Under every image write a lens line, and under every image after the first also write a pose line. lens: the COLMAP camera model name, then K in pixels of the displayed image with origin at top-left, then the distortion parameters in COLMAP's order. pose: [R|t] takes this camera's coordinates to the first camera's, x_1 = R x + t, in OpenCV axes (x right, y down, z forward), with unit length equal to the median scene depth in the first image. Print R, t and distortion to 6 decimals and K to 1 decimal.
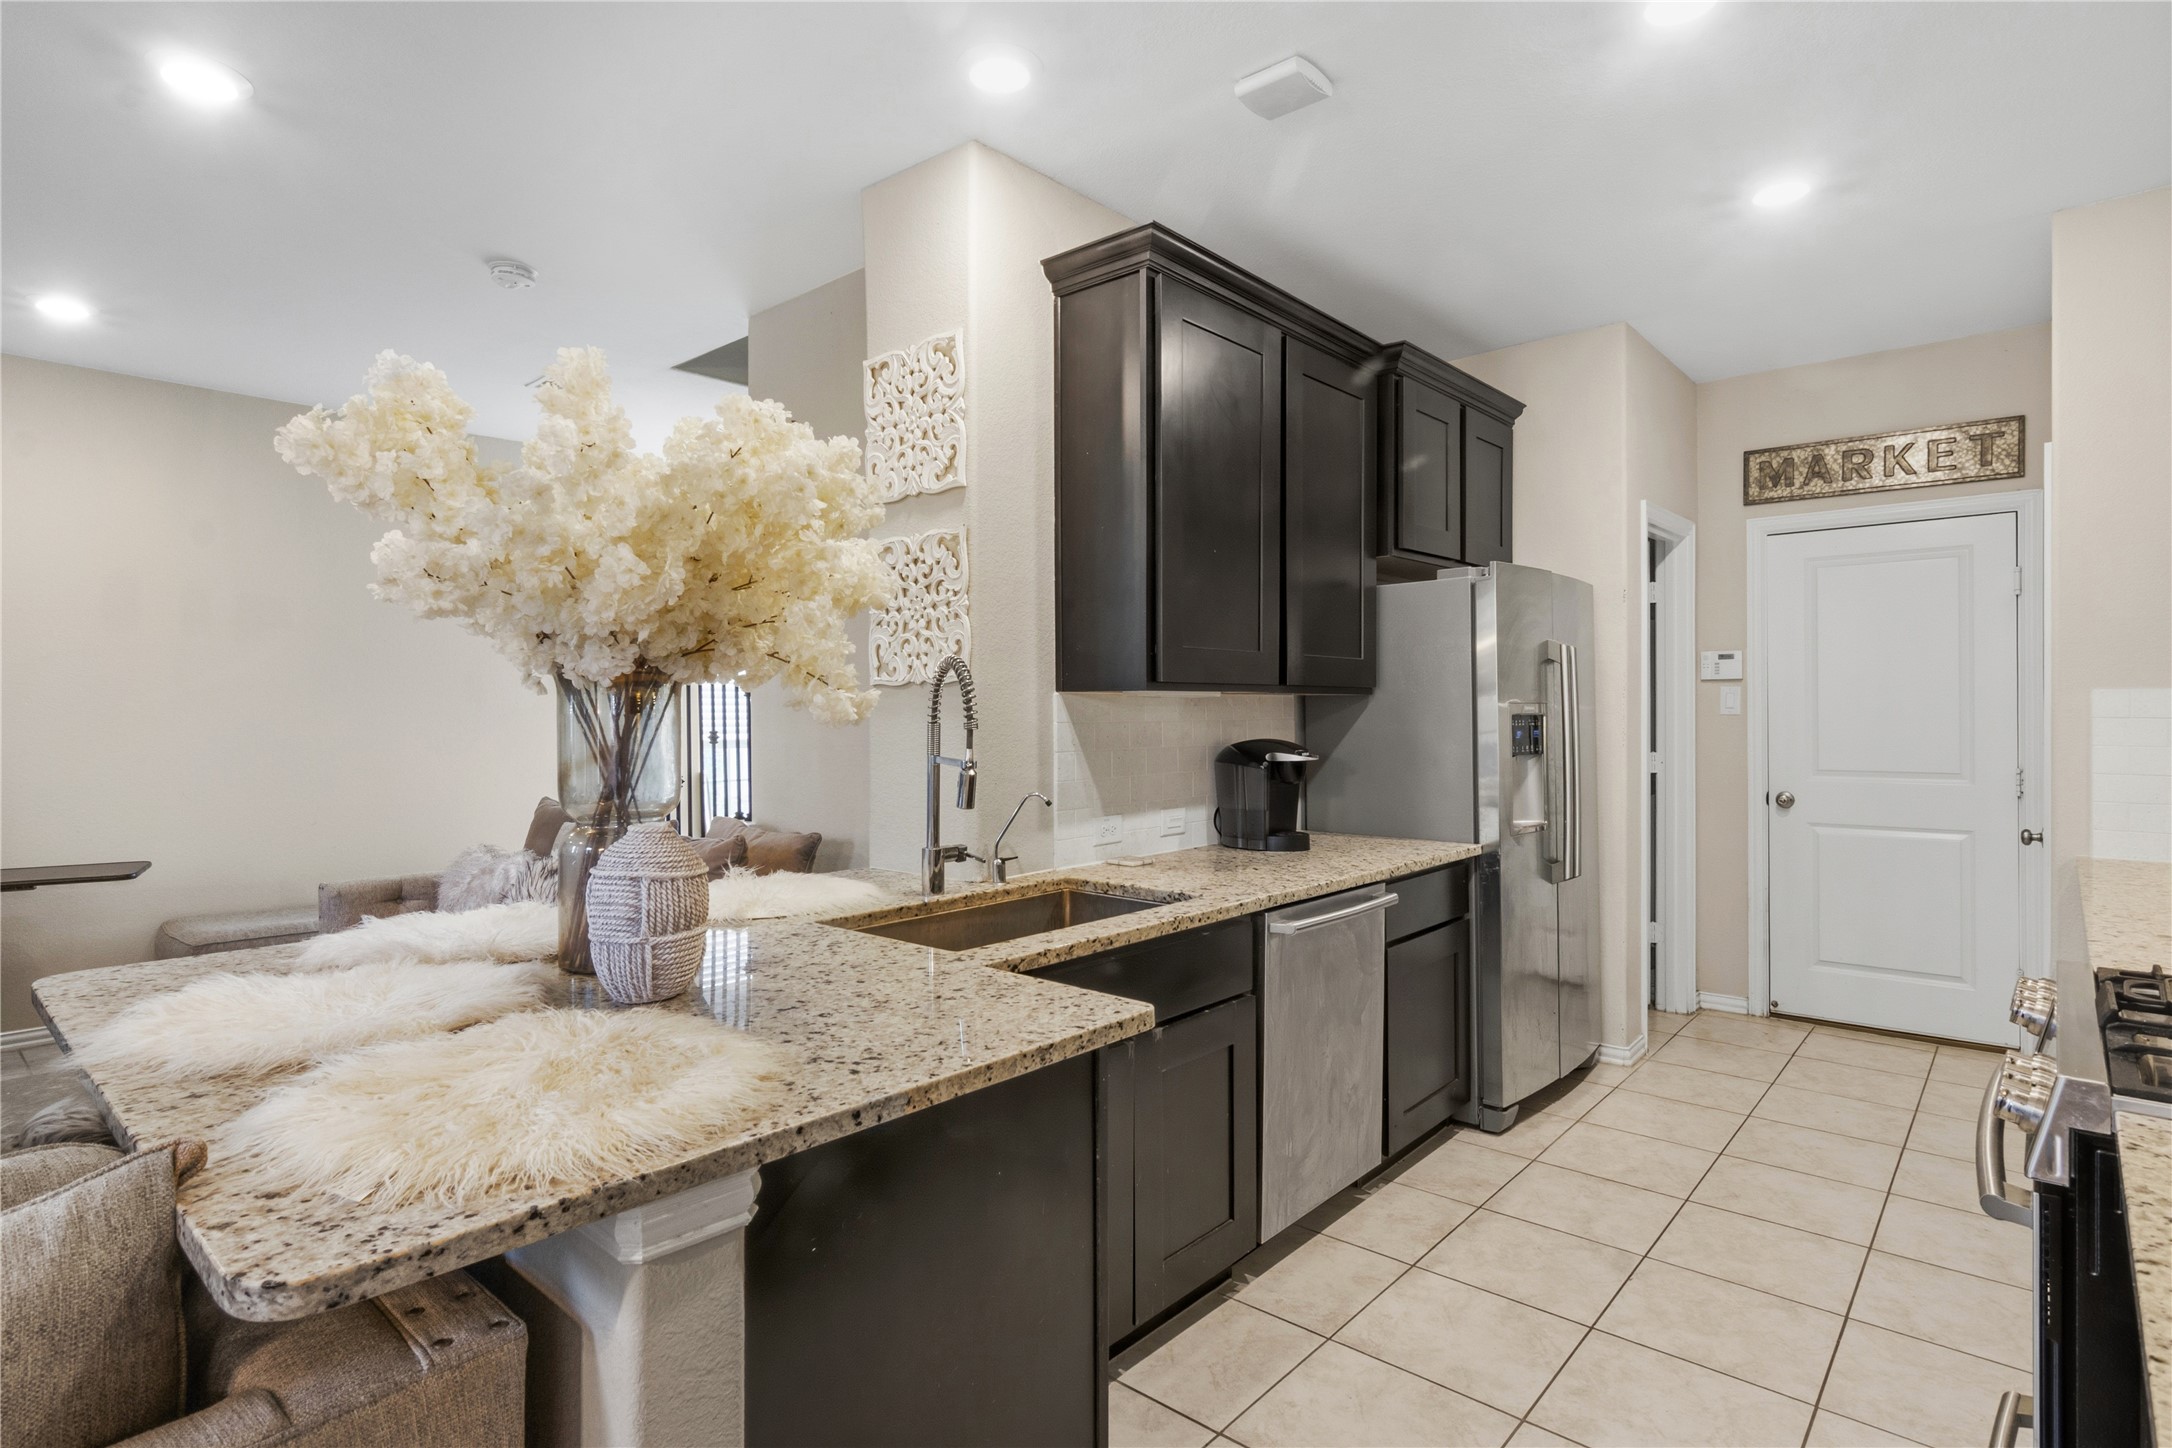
lens RADIAL K [[1109.0, 0, 1085.1], [0, 1109.0, 697.4], [0, 0, 1]] dist [-0.000133, 0.000798]
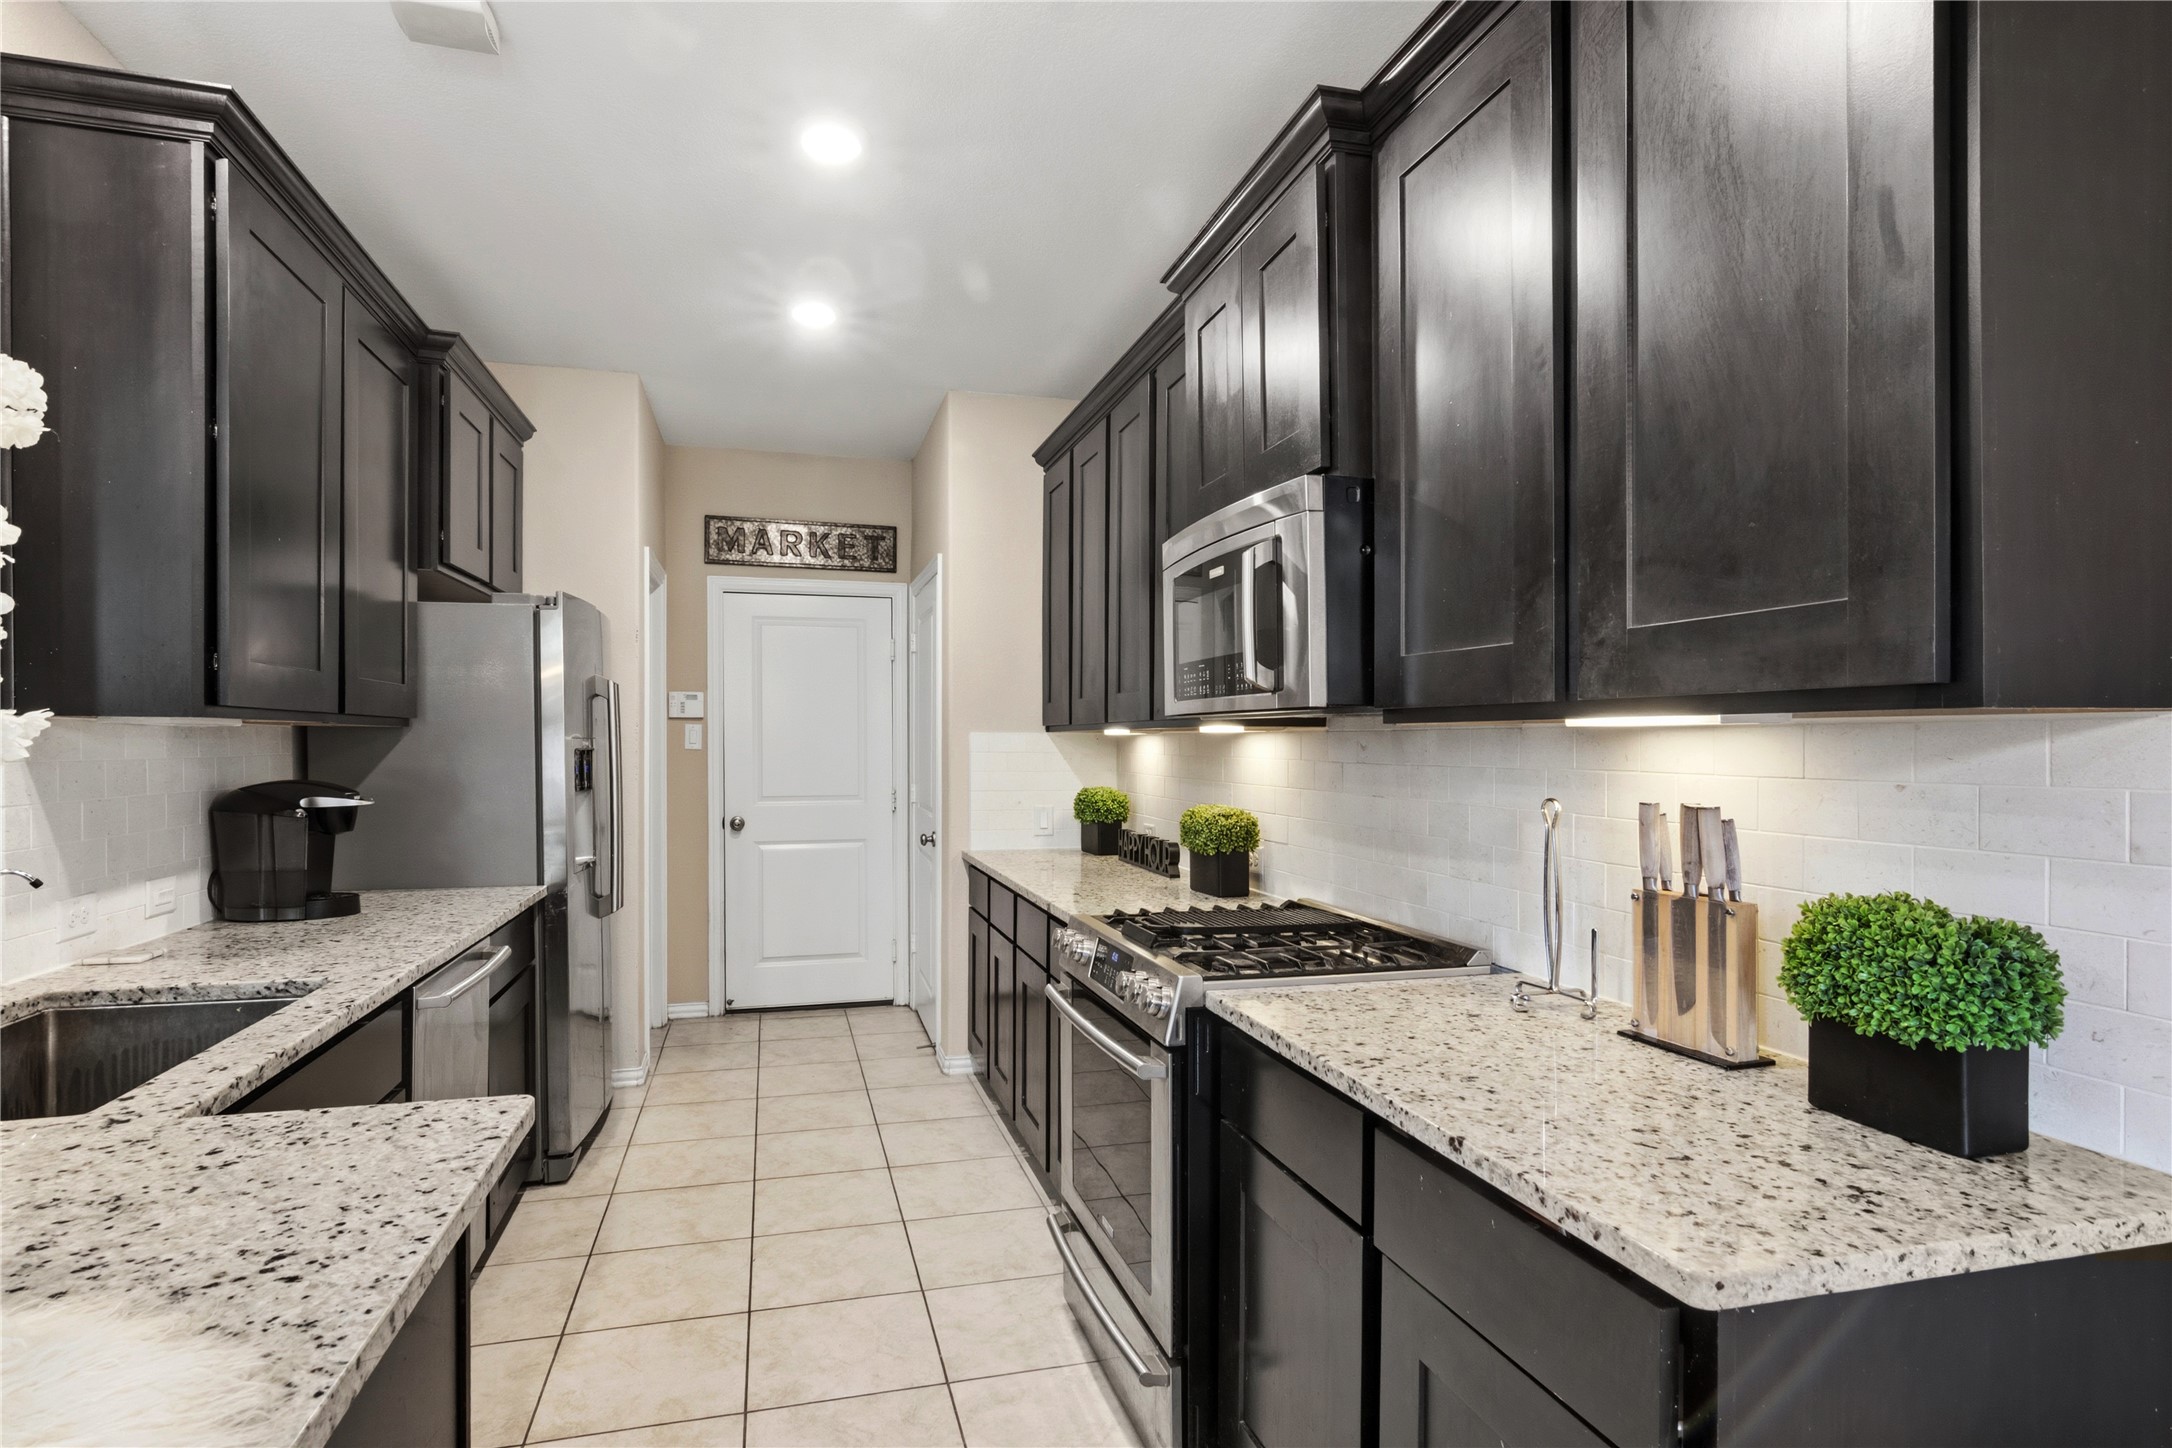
lens RADIAL K [[1108.1, 0, 1095.7], [0, 1108.1, 730.7], [0, 0, 1]] dist [-0.002314, 0.000820]
pose [[0.550863, 0.014400, 0.834471, -0.177163], [-0.013360, 0.999875, -0.008435, 0.000762], [-0.834489, -0.006502, 0.550987, 0.077093]]
